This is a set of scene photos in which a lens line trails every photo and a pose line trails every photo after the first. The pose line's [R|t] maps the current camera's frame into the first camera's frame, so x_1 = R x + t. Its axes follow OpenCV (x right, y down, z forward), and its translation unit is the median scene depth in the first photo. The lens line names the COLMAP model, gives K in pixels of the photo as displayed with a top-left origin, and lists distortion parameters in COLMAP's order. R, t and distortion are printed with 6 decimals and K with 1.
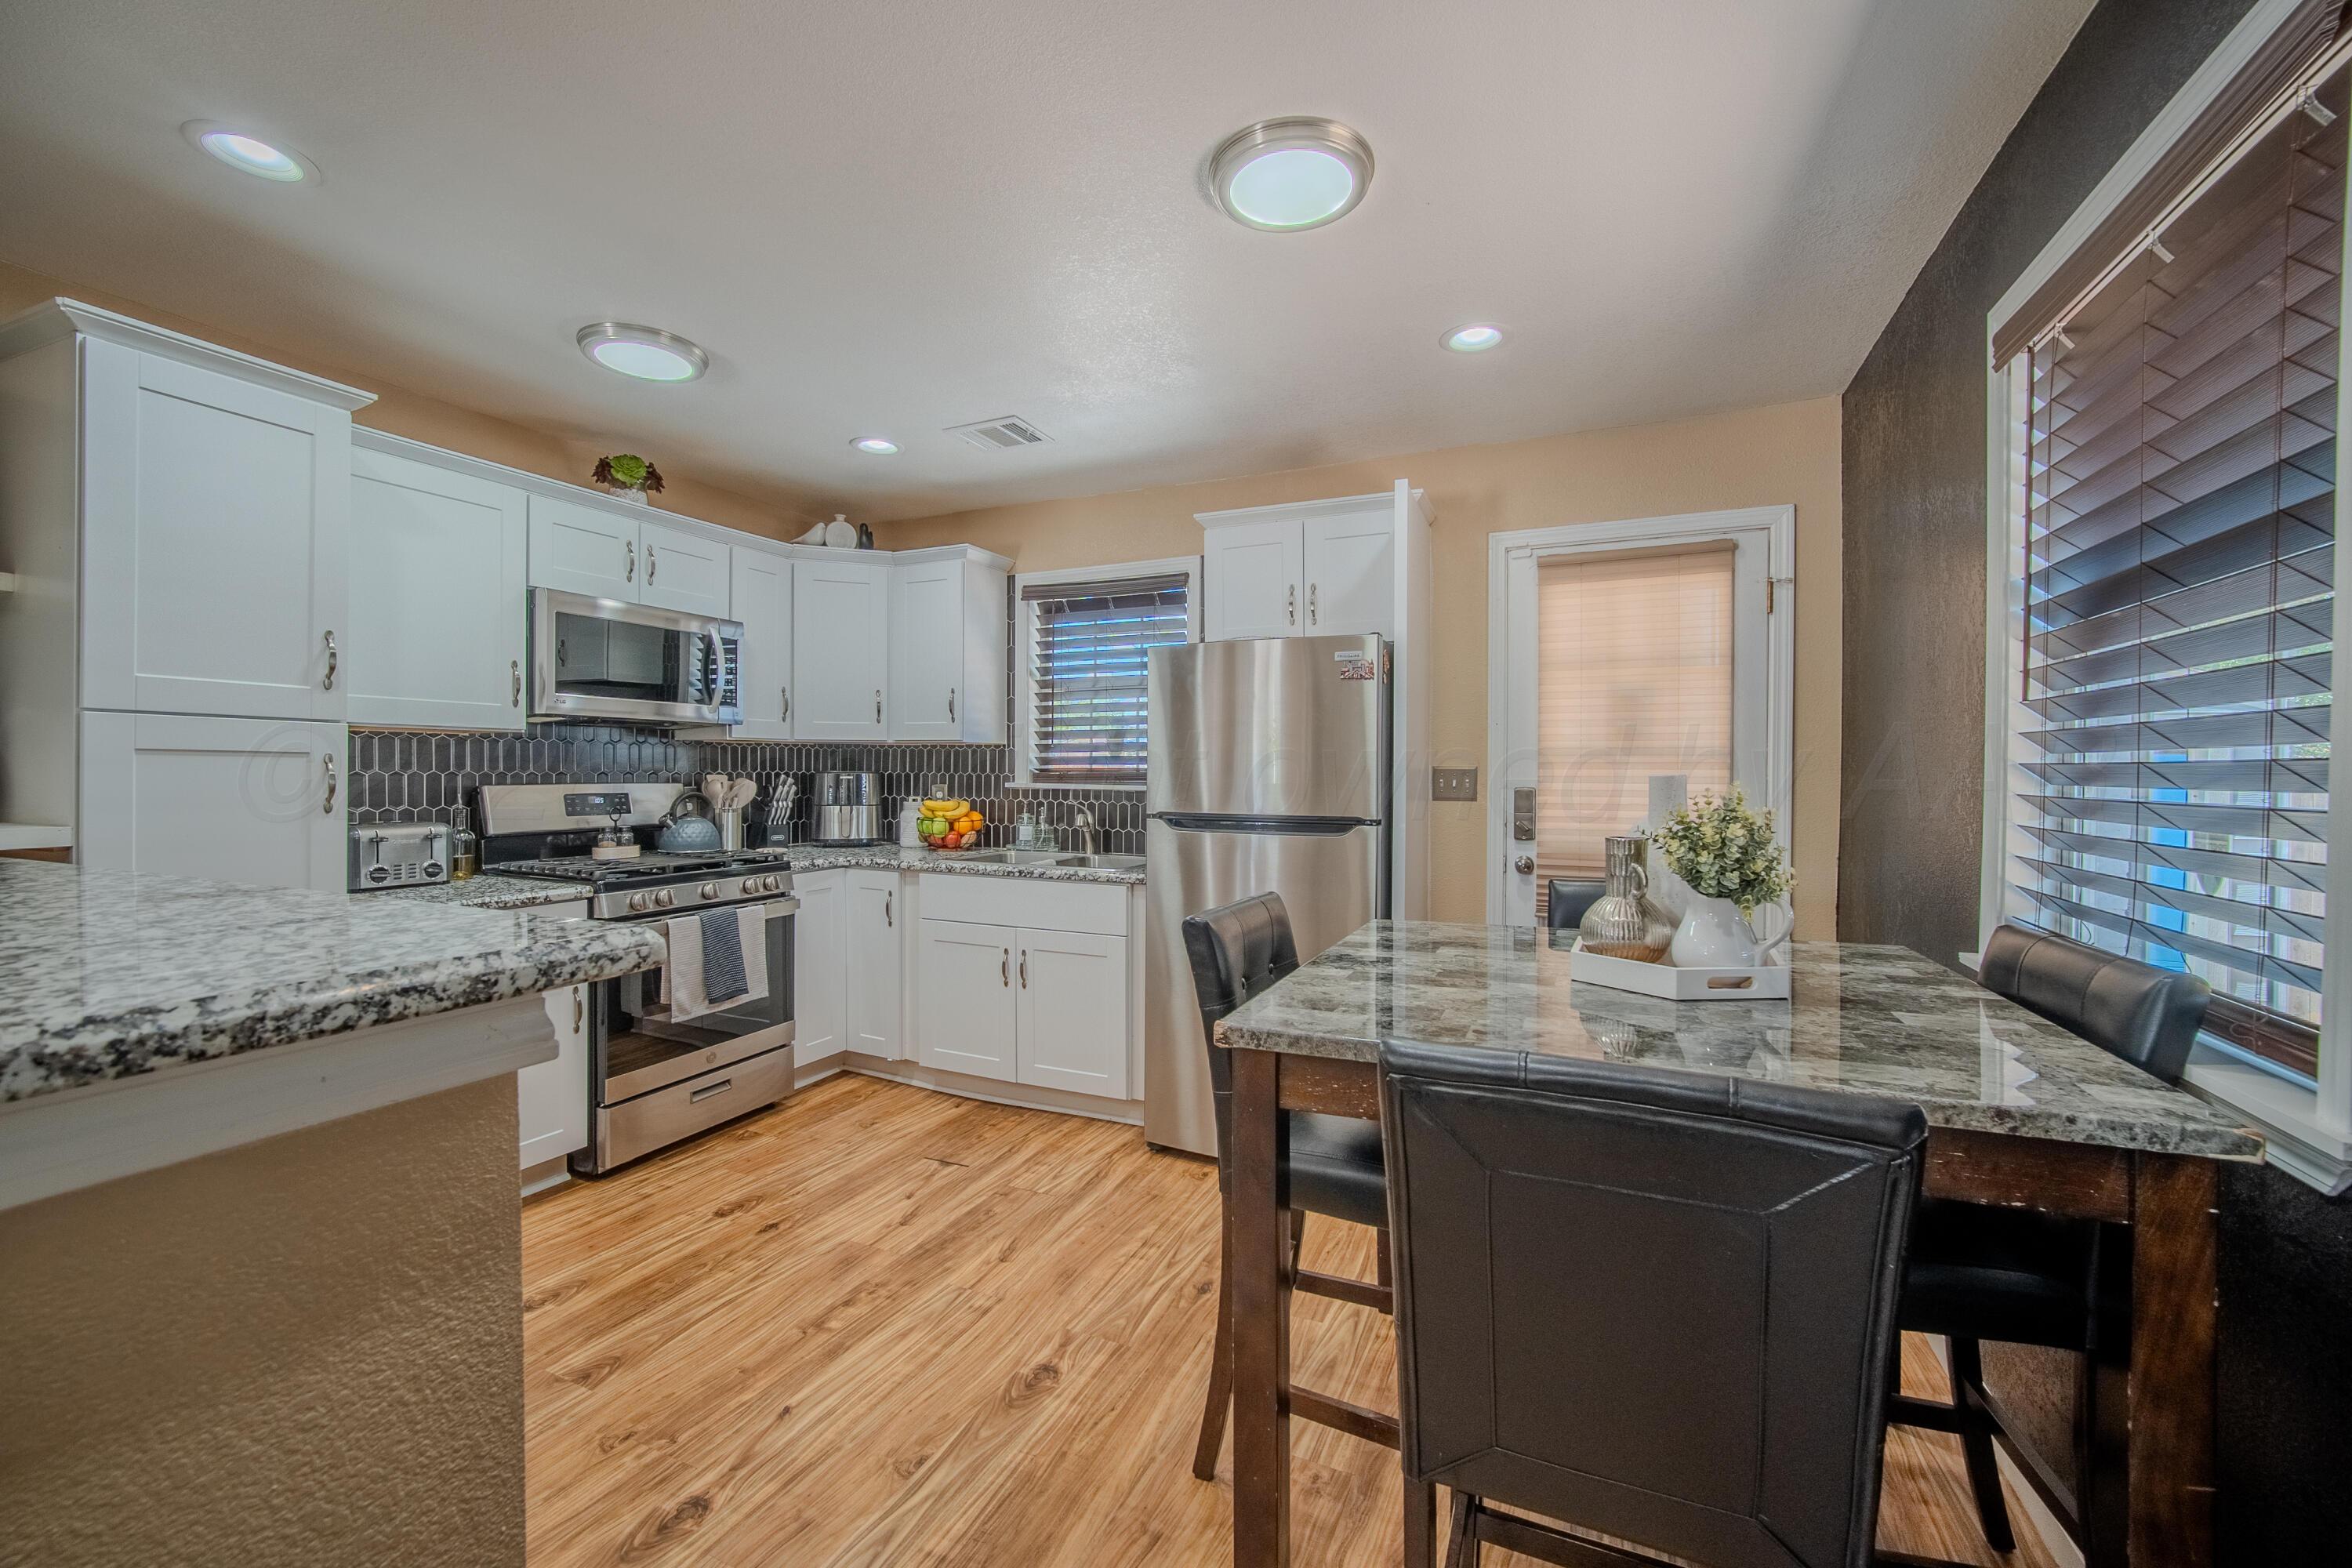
lens RADIAL K [[929.5, 0, 1183.1], [0, 929.5, 783.8], [0, 0, 1]] dist [-0.018974, 0.000015]
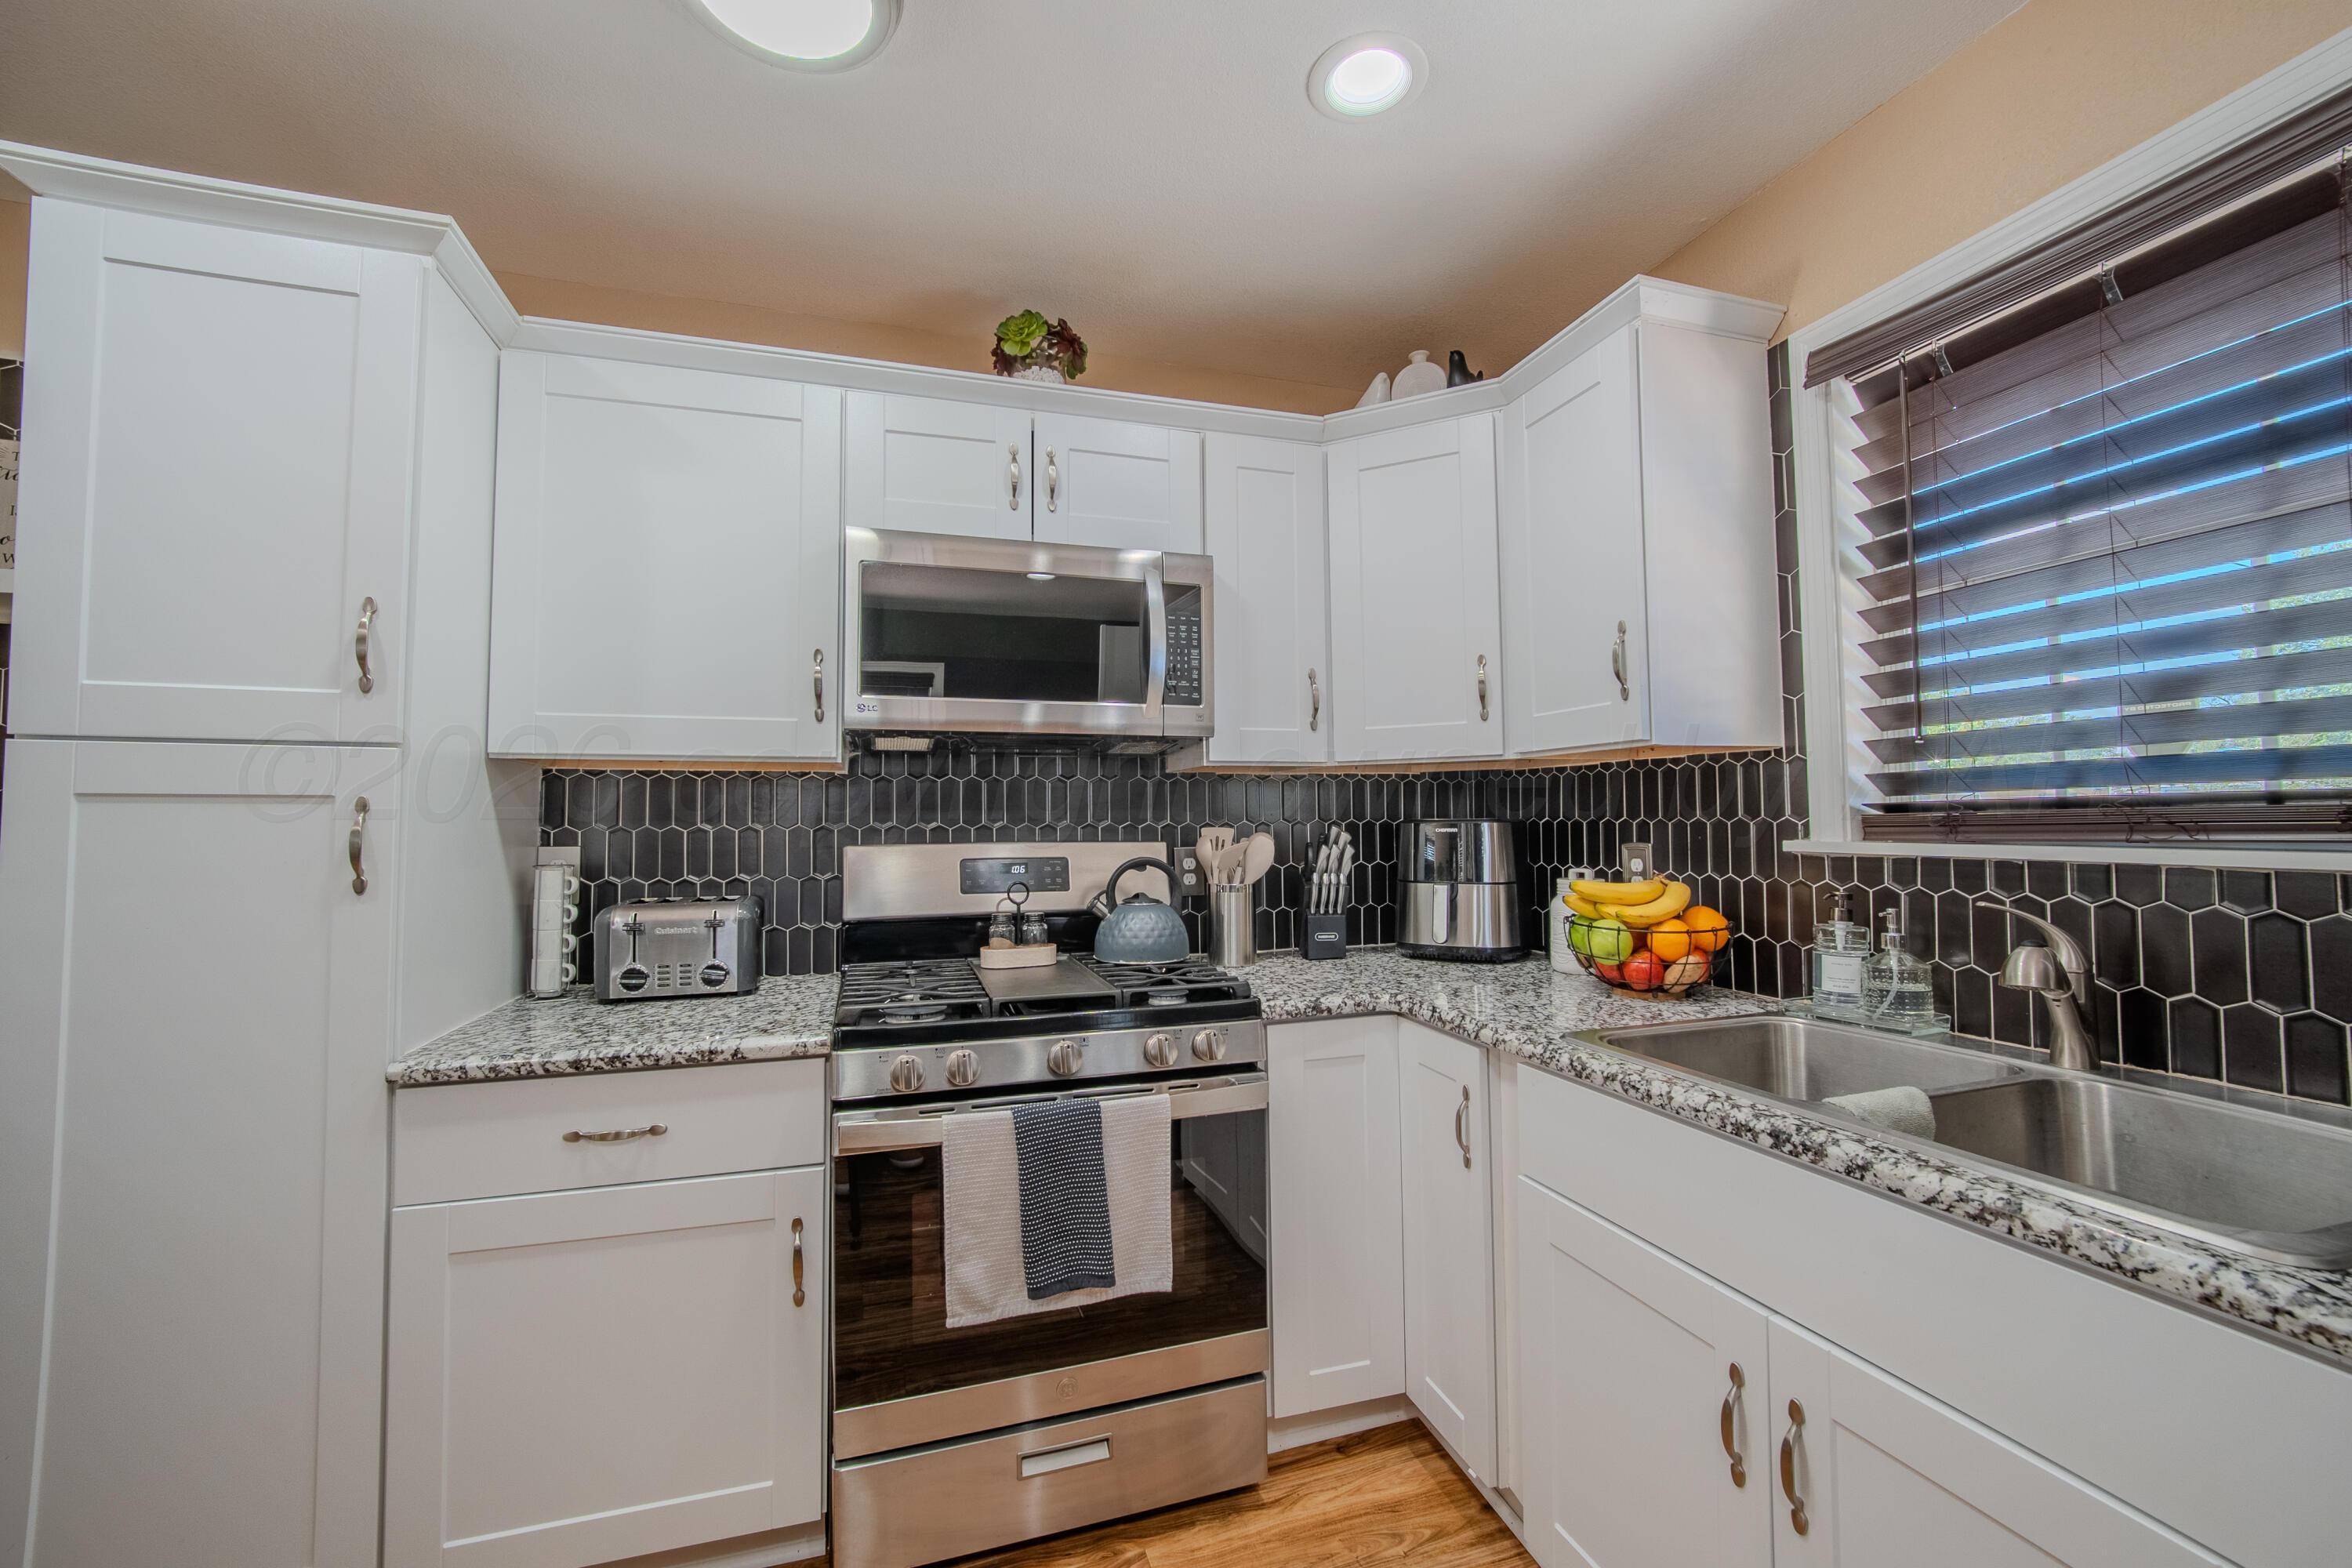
lens RADIAL K [[929.5, 0, 1183.1], [0, 929.5, 783.8], [0, 0, 1]] dist [-0.018974, 0.000015]
pose [[0.657095, -0.044257, -0.752508, -0.060185], [0.001175, 0.998334, -0.057689, -0.003098], [0.753807, 0.037023, 0.656052, 0.551673]]
